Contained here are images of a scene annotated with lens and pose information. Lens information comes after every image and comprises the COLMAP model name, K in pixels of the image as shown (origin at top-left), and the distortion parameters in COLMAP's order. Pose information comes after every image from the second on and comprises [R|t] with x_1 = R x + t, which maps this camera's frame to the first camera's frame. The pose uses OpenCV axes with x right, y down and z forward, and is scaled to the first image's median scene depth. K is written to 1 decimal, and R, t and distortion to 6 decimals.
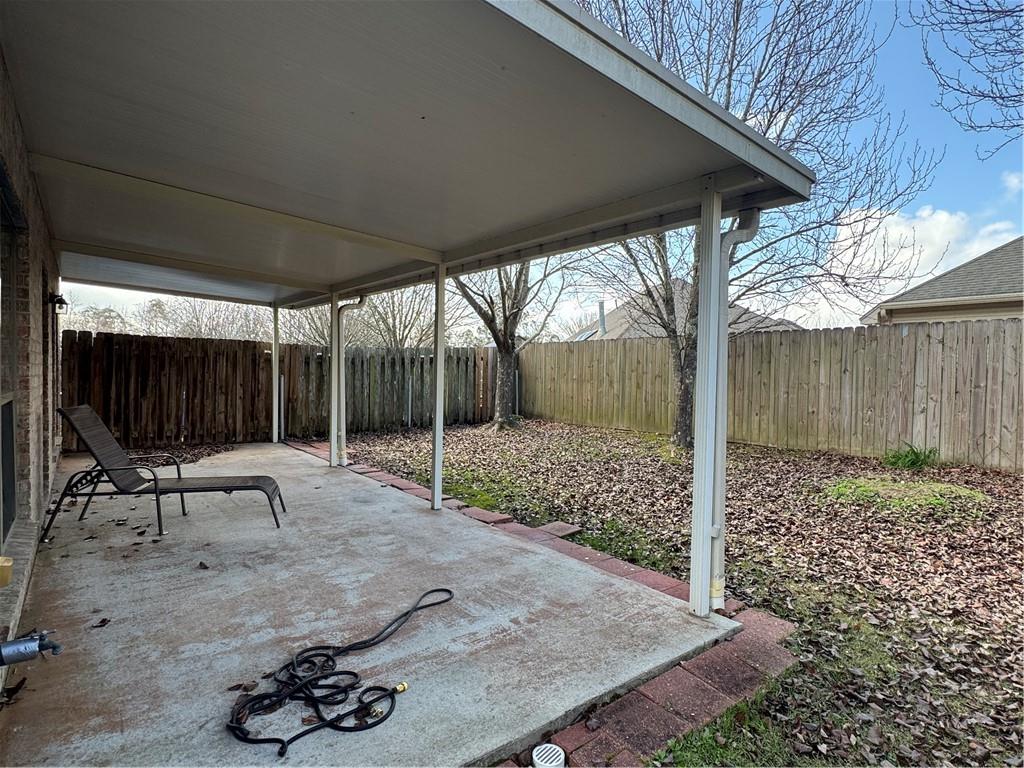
lens RADIAL K [[546.9, 0, 512.7], [0, 546.9, 387.4], [0, 0, 1]] dist [-0.001023, 0.000487]
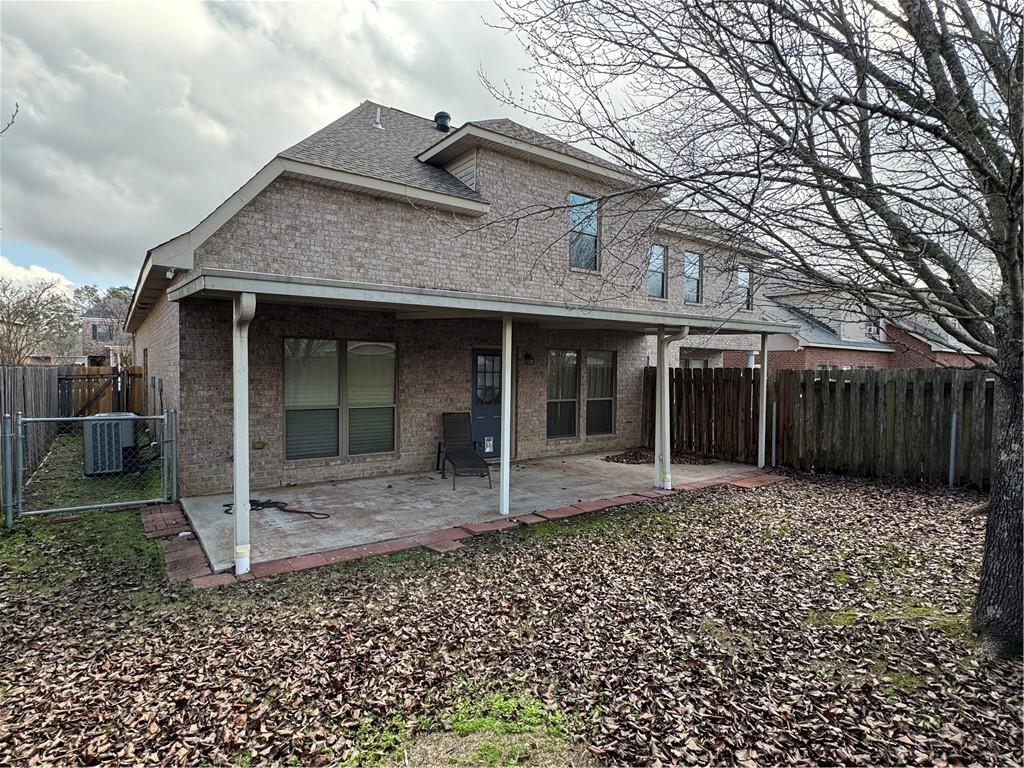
lens RADIAL K [[546.9, 0, 512.7], [0, 546.9, 387.4], [0, 0, 1]] dist [-0.001023, 0.000487]
pose [[-0.045045, 0.010767, -0.998927, 0.605312], [-0.035979, 0.999276, 0.012393, -0.044454], [0.998337, 0.036499, -0.044625, 0.592278]]
